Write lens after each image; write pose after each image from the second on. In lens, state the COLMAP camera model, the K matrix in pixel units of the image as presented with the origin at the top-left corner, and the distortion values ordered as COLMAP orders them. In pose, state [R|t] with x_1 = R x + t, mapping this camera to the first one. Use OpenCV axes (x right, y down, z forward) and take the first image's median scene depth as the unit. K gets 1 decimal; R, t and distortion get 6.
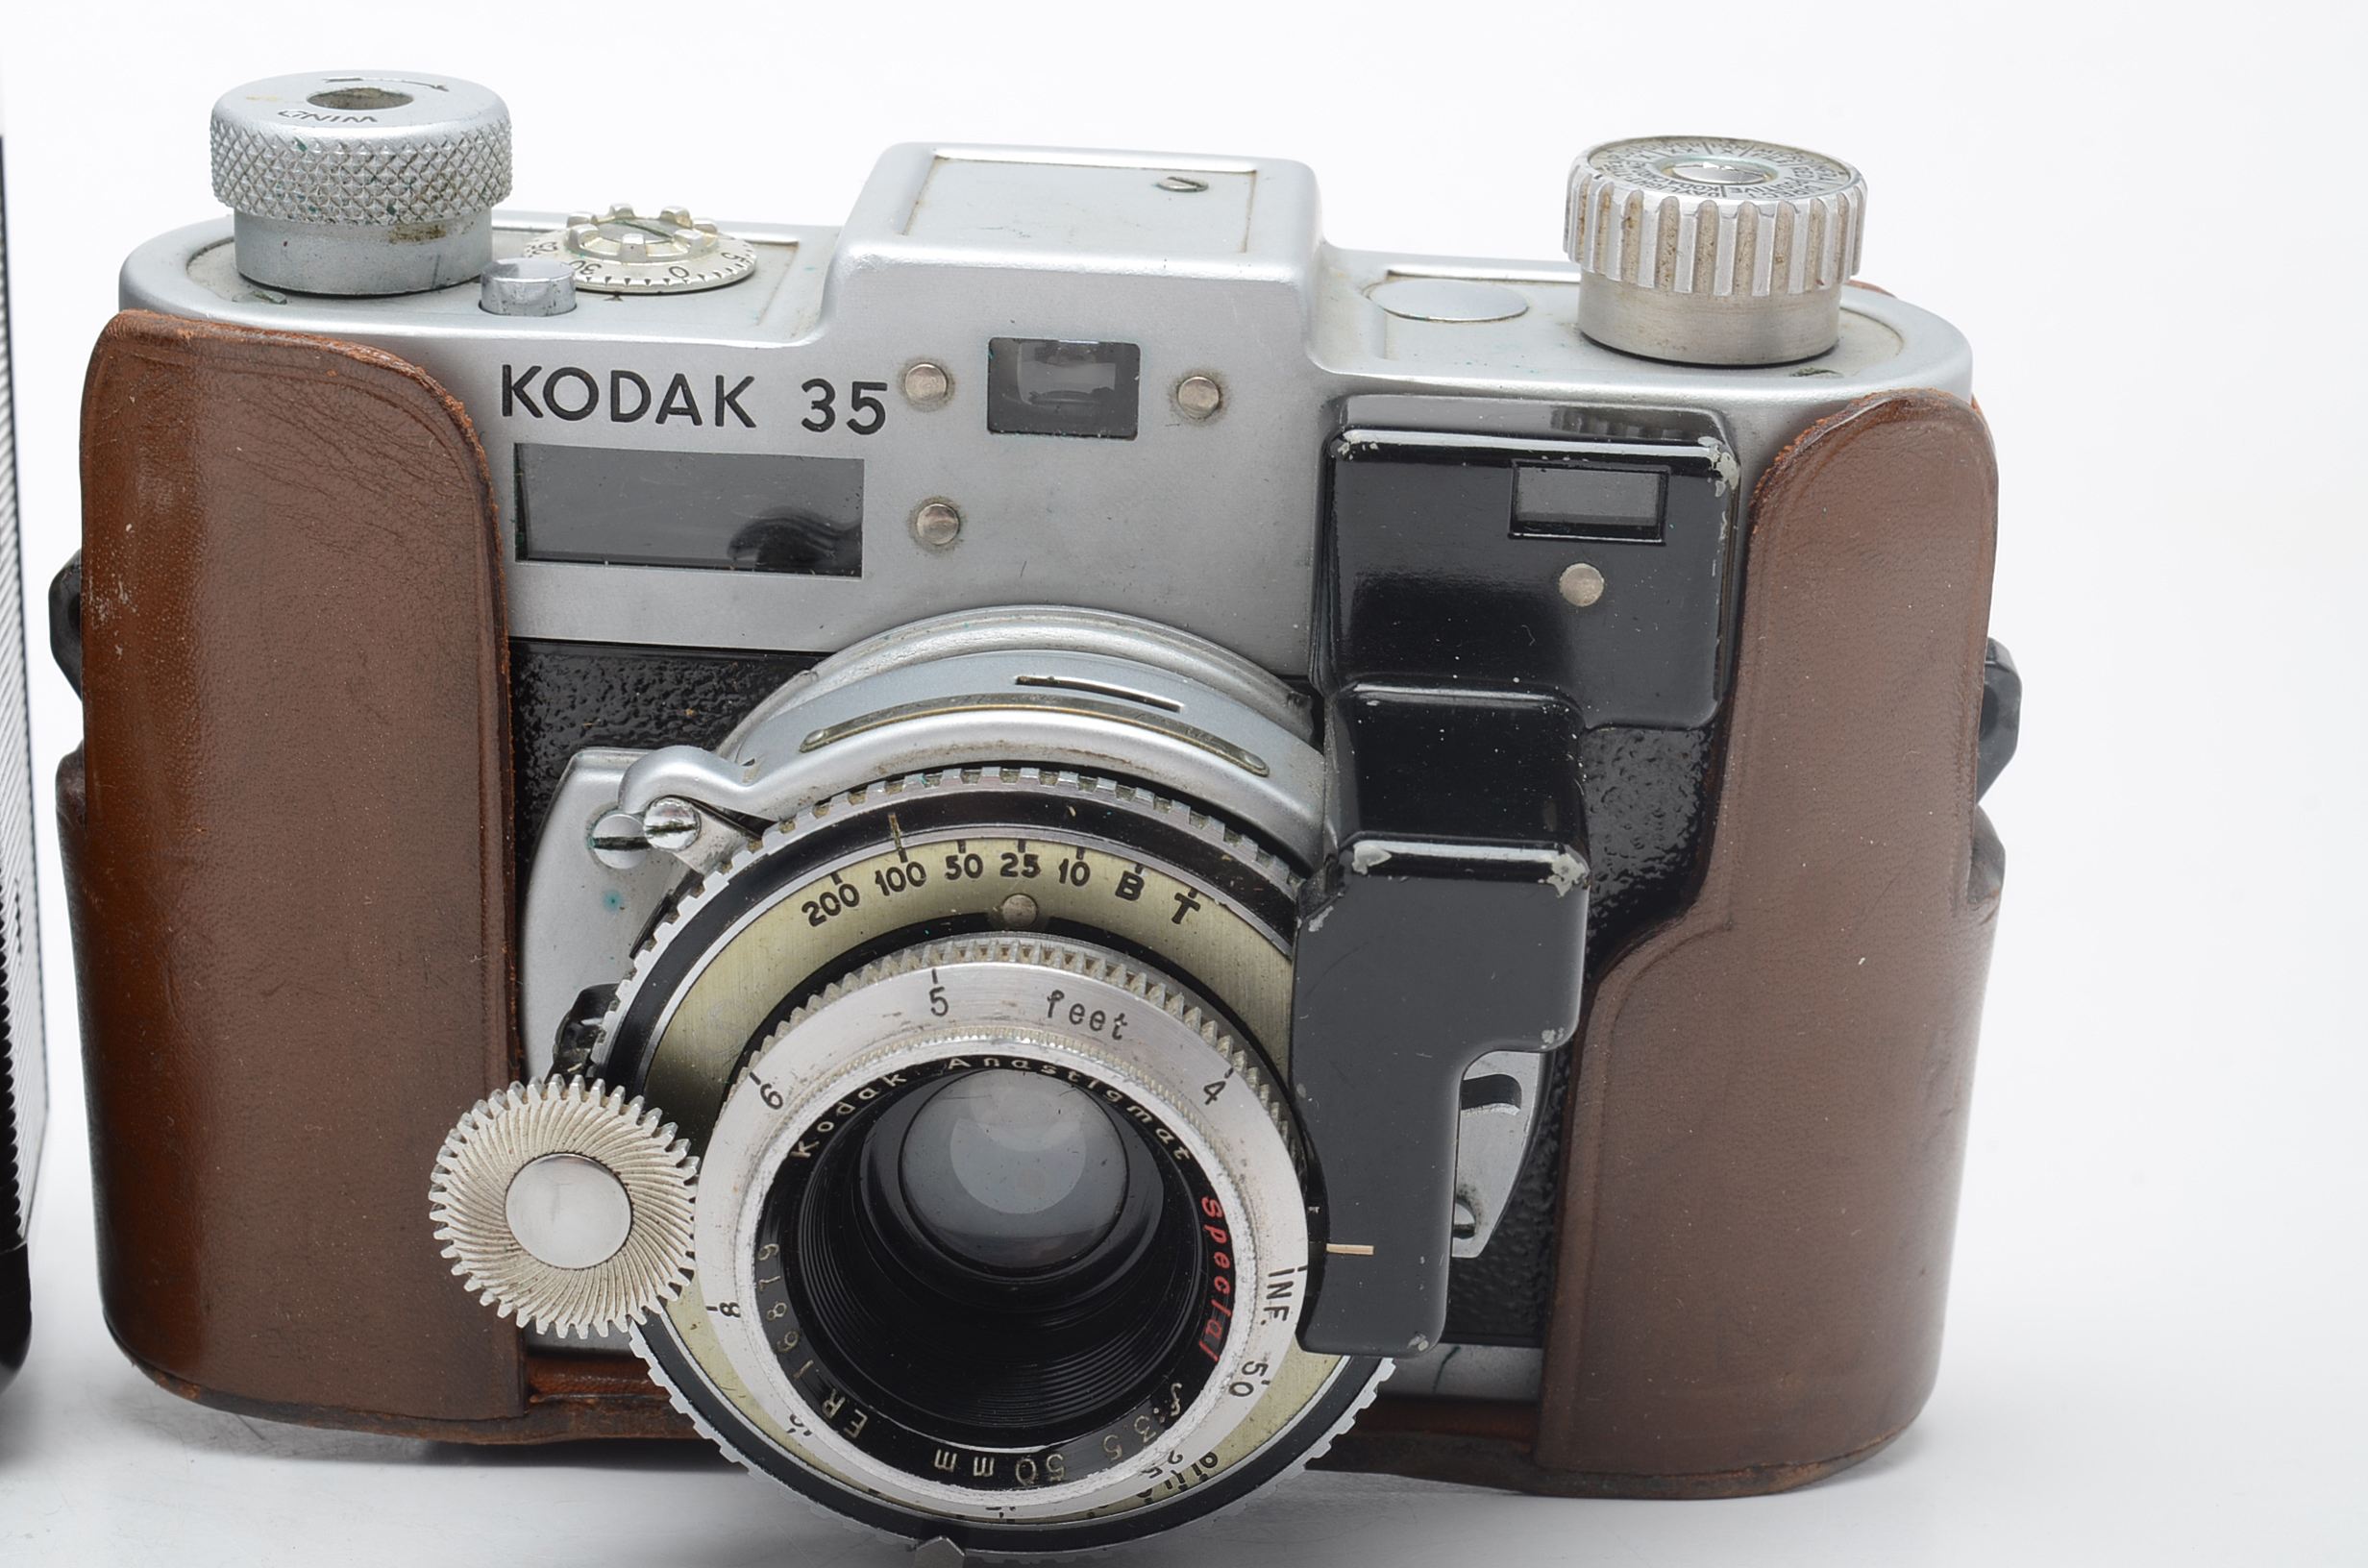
lens RADIAL K [[4797.6, 0, 1184.0], [0, 4797.6, 784.0], [0, 0, 1]] dist [-0.009191, -0.030988]
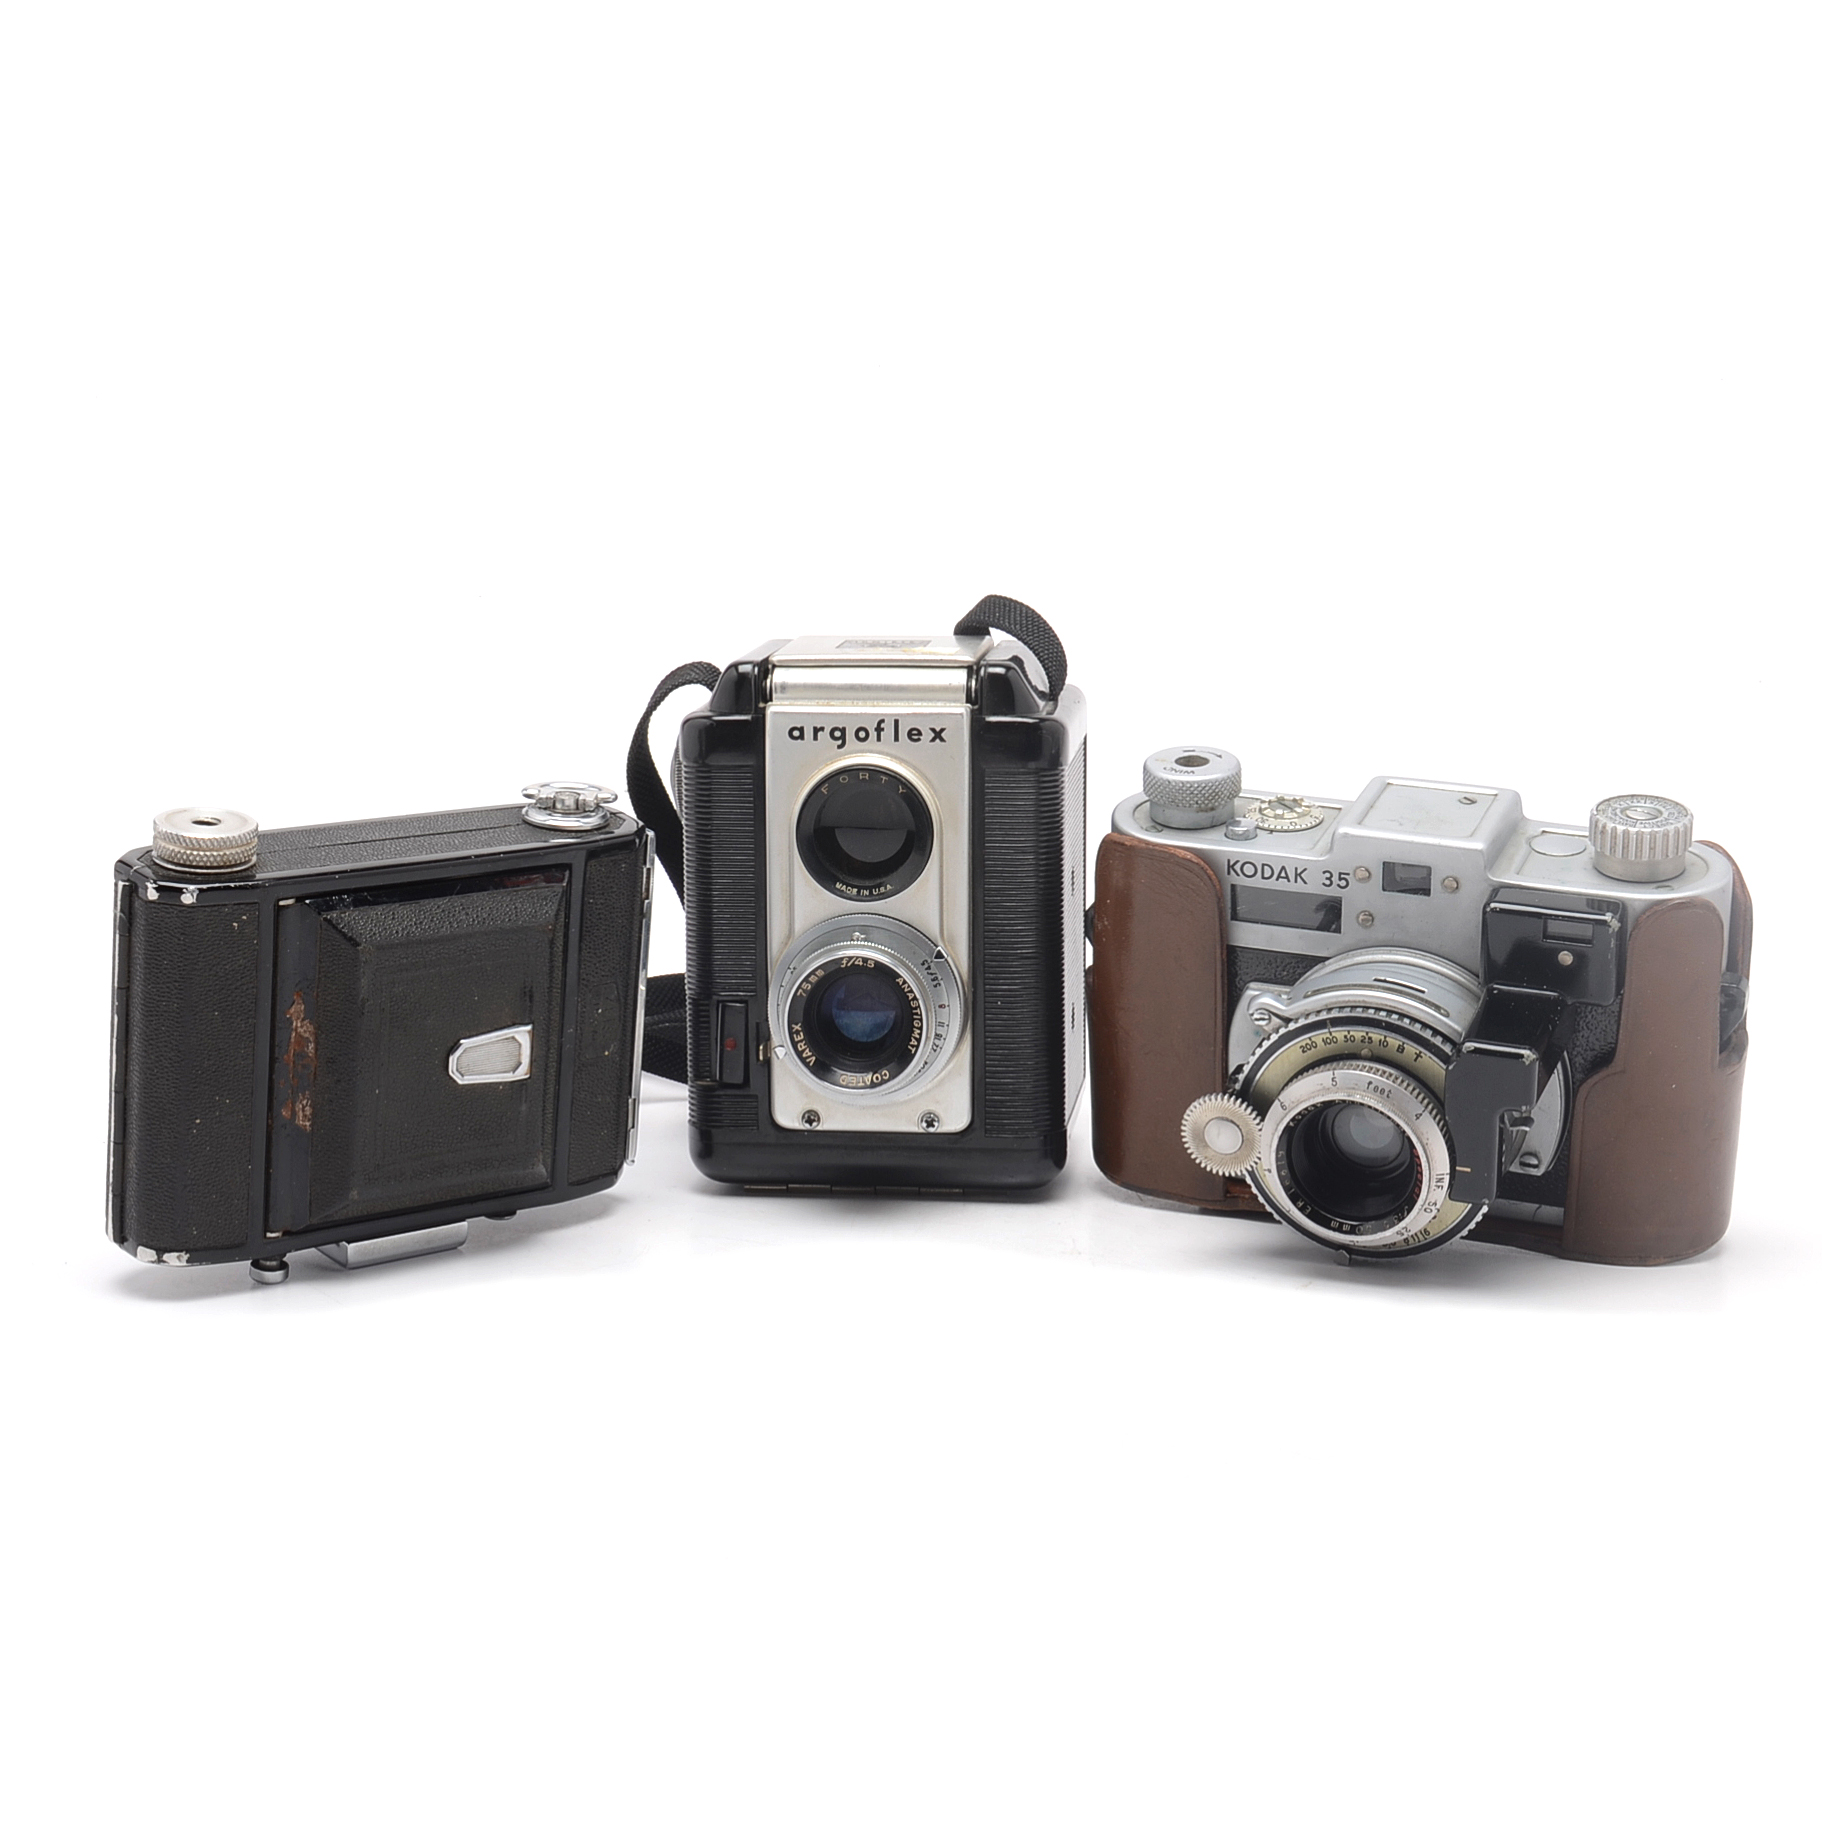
lens RADIAL K [[4741.5, 0, 911.0], [0, 4741.5, 911.0], [0, 0, 1]] dist [-0.041616, -0.137623]
pose [[0.948984, 0.070866, -0.307257, 0.611127], [-0.052083, 0.996262, 0.068916, -0.257316], [0.310993, -0.049397, 0.949128, -1.979319]]
